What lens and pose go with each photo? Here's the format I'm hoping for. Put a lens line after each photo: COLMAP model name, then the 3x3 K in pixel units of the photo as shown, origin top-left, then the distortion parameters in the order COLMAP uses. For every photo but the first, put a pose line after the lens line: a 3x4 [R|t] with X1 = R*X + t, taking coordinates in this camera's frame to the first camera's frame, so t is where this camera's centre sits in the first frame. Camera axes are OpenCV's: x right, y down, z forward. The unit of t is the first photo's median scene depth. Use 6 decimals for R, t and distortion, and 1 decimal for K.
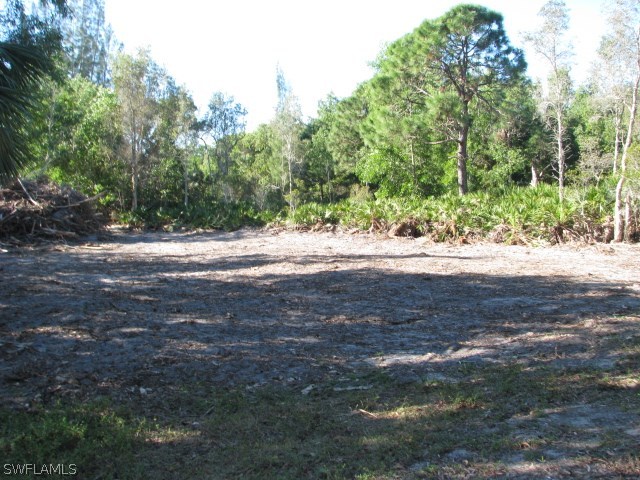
lens RADIAL K [[673.0, 0, 320.0], [0, 673.0, 240.0], [0, 0, 1]] dist [-0.149757, 0.014868]
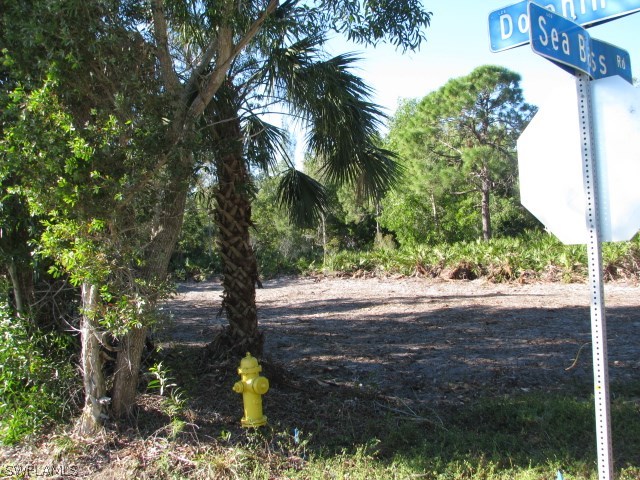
lens RADIAL K [[673.0, 0, 320.0], [0, 673.0, 240.0], [0, 0, 1]] dist [-0.149757, 0.014868]
pose [[0.996264, -0.014917, 0.085061, -0.157315], [0.021337, 0.996950, -0.075072, 0.006359], [-0.083682, 0.076607, 0.993544, -0.046018]]
